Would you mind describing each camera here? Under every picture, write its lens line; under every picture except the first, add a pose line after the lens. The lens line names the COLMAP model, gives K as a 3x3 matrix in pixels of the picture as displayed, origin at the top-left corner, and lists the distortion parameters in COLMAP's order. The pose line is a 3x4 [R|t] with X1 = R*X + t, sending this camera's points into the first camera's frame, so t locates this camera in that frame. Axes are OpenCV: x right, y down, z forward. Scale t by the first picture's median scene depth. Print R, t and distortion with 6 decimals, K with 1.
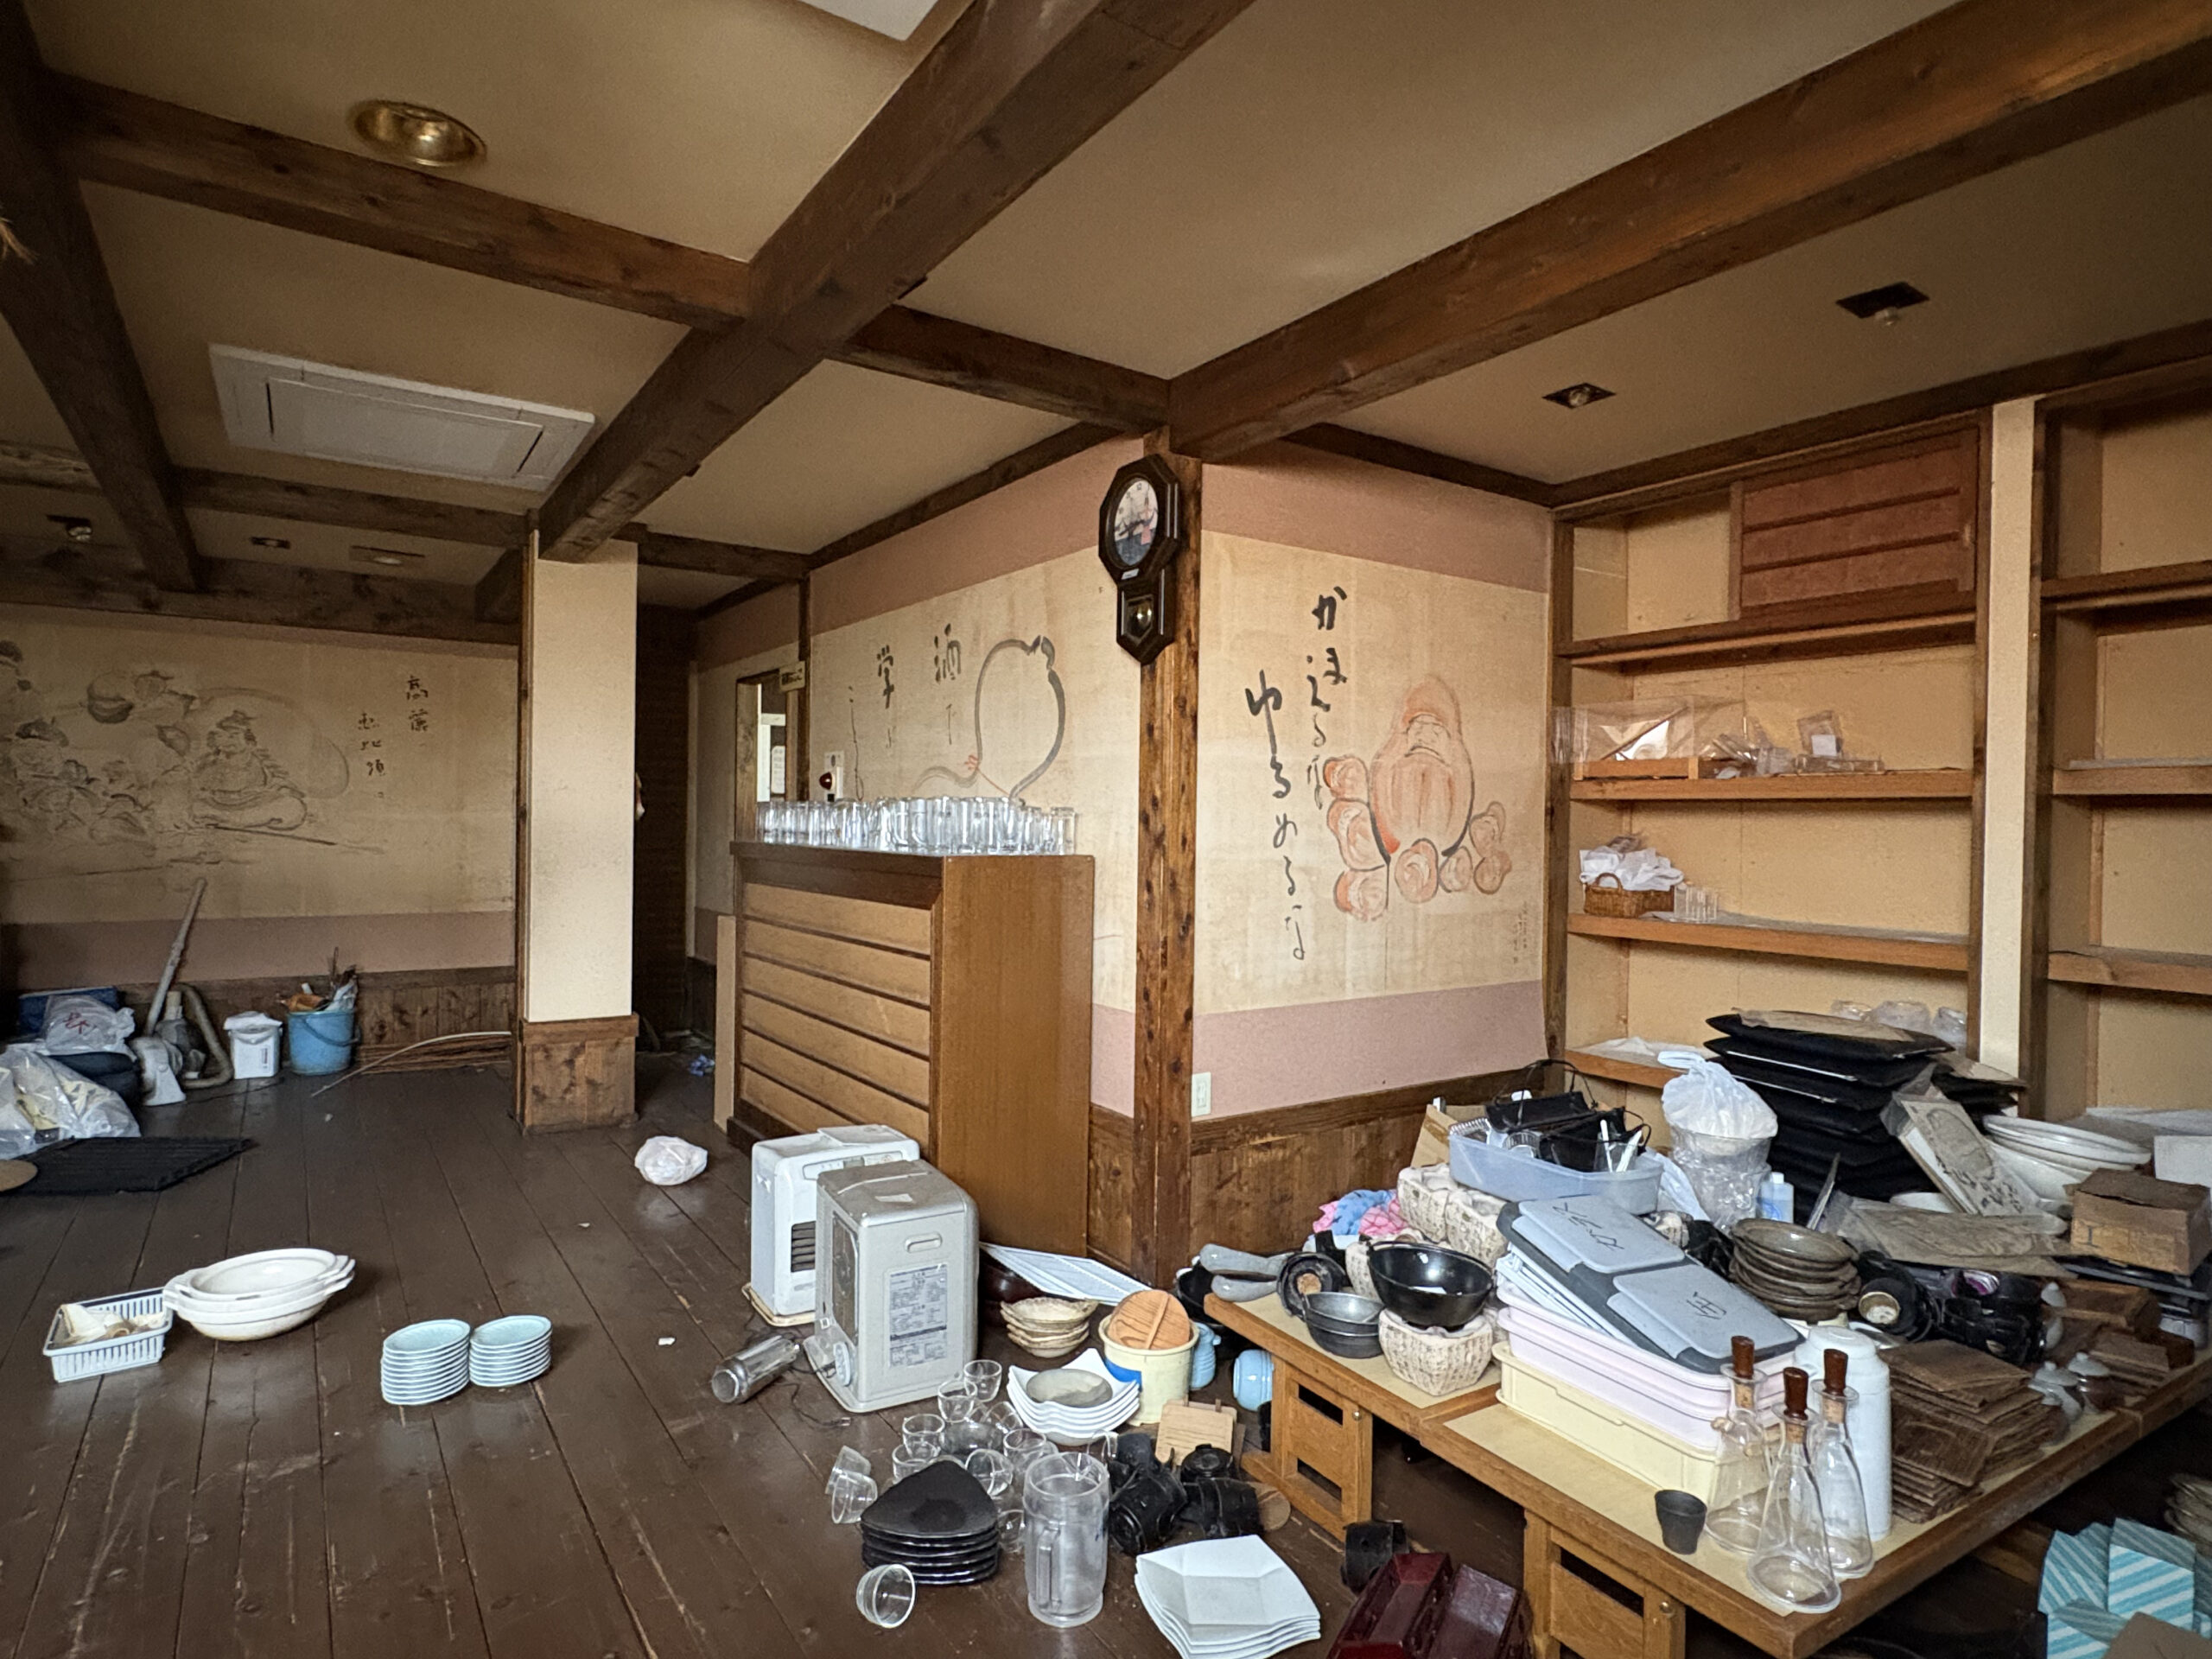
lens RADIAL K [[1207.9, 0, 1106.0], [0, 1207.9, 829.5], [0, 0, 1]] dist [0.000814, 0.000381]
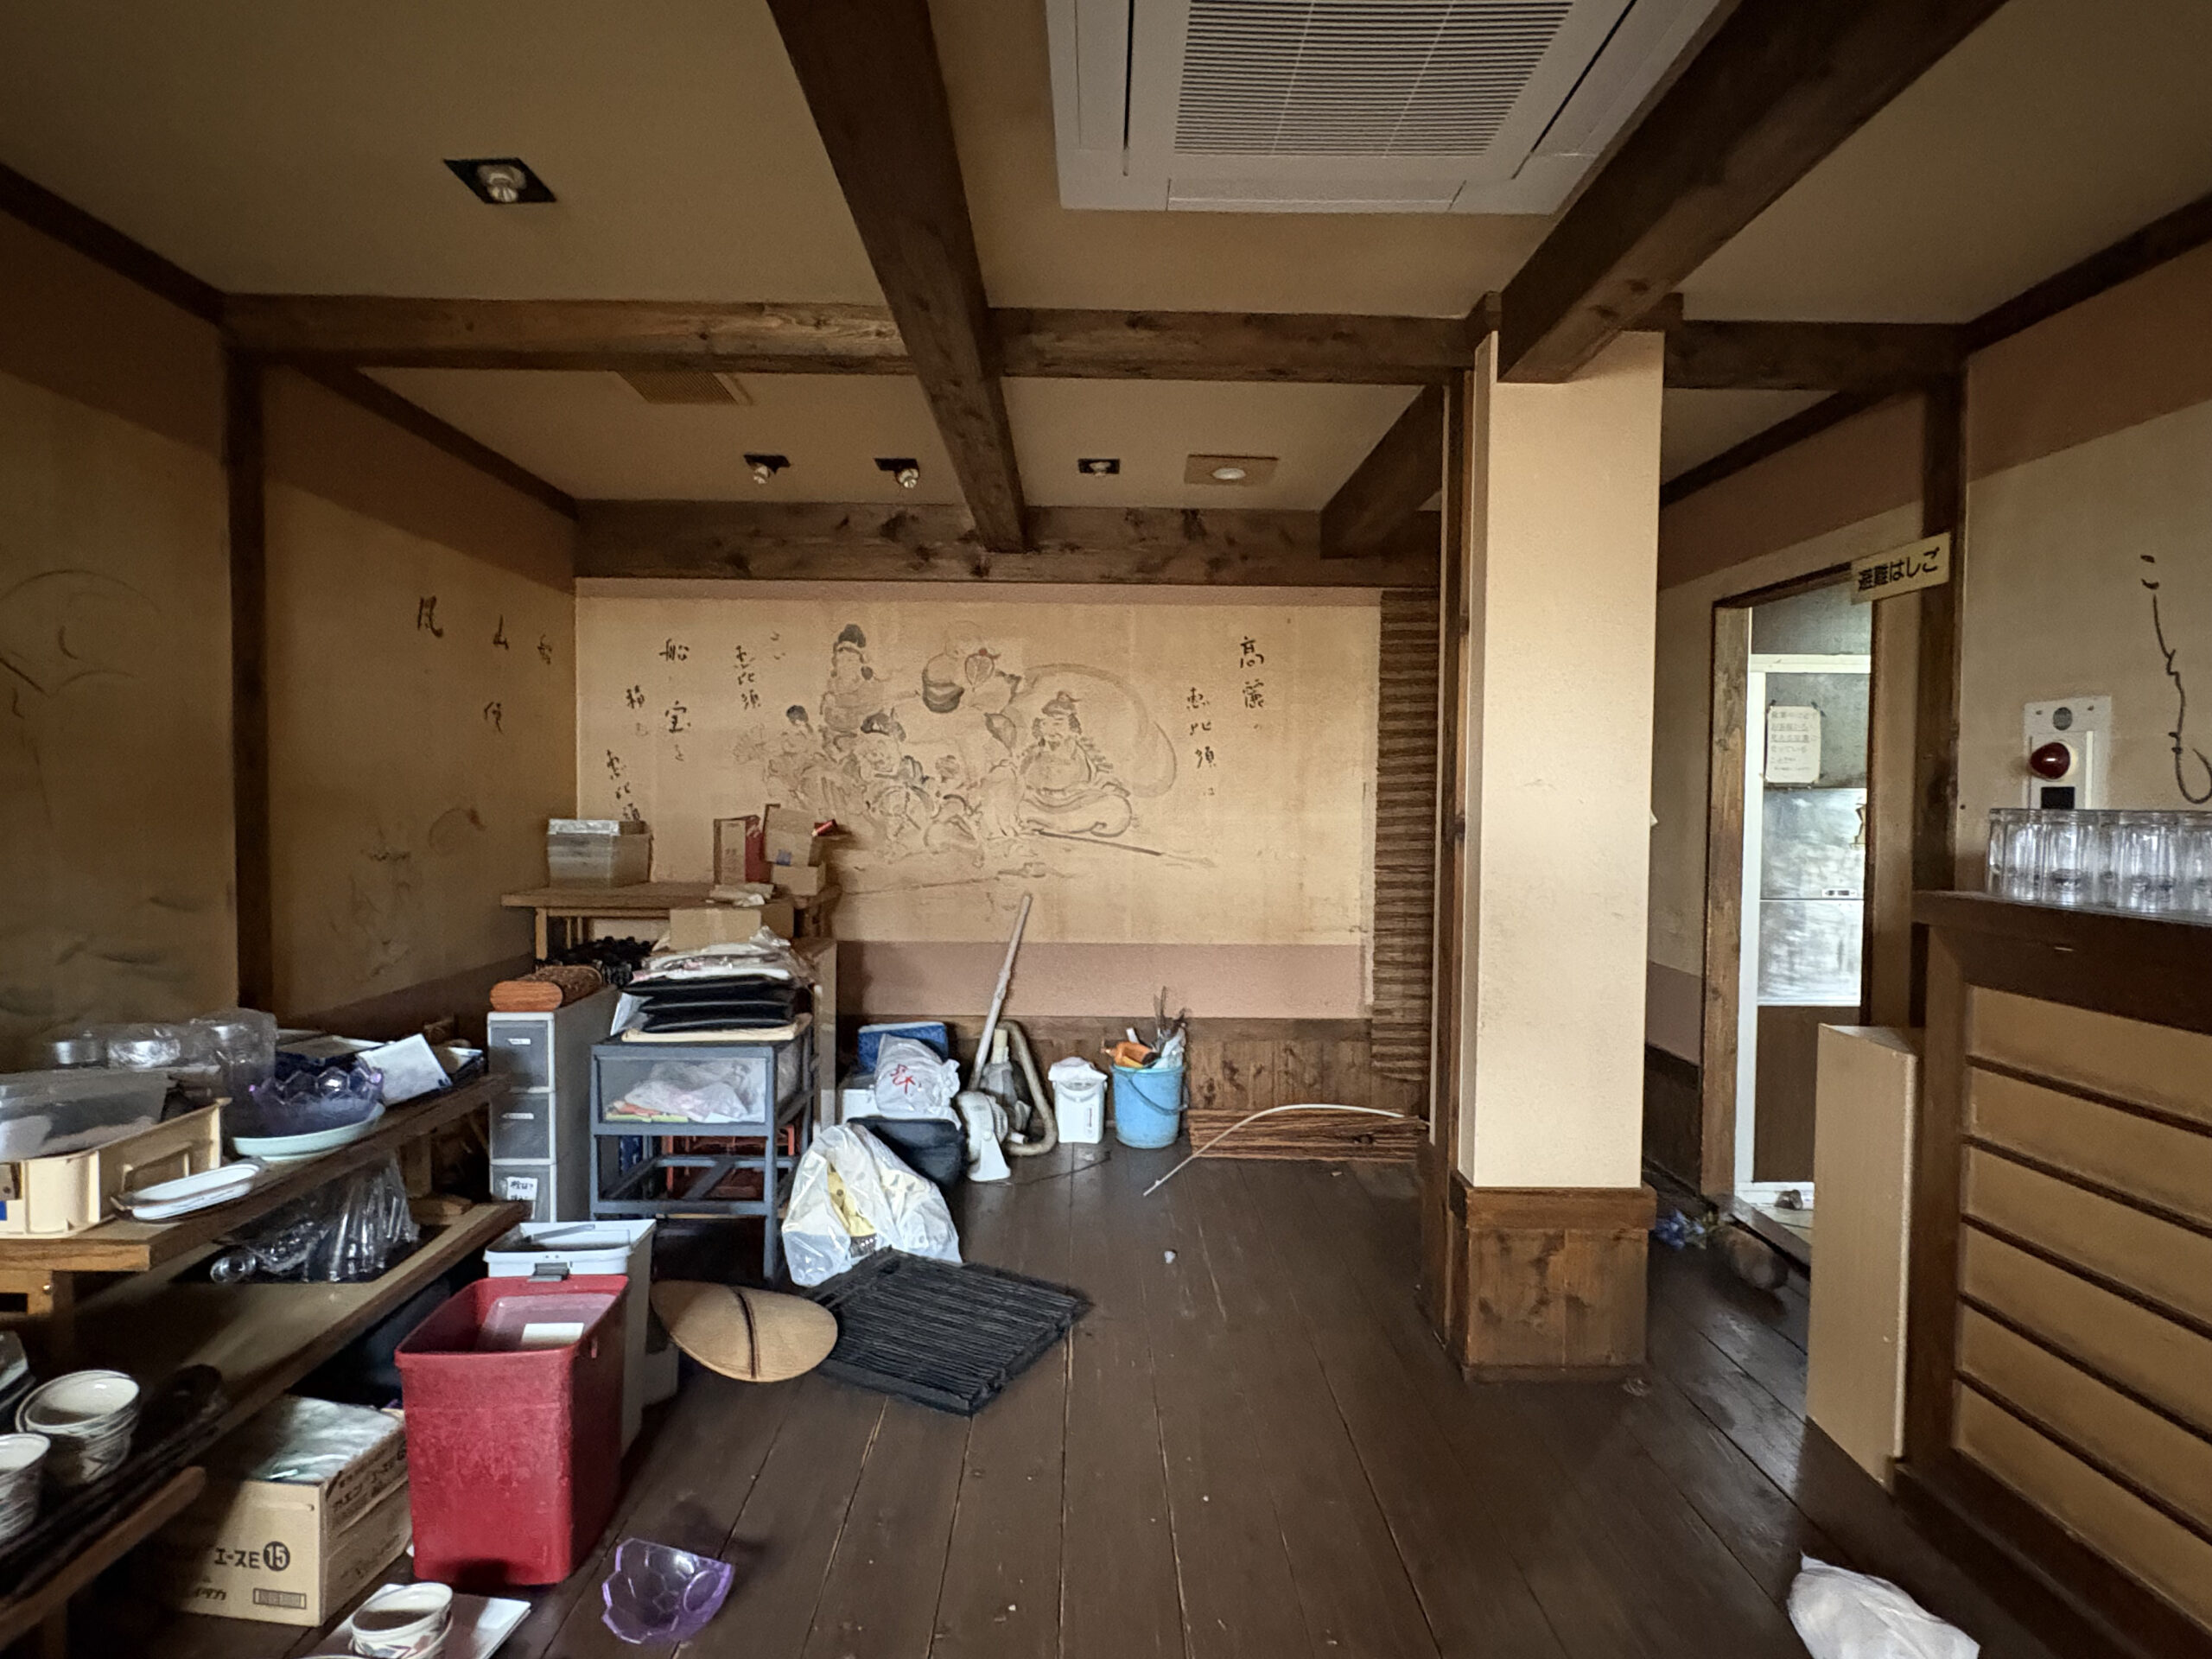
lens RADIAL K [[1148.3, 0, 1098.6], [0, 1148.3, 820.0], [0, 0, 1]] dist [0.002180, 0.000277]
pose [[0.834054, 0.005946, -0.551650, -0.275784], [-0.001541, 0.999963, 0.008449, -0.018223], [0.551680, -0.006197, 0.834033, 0.374144]]
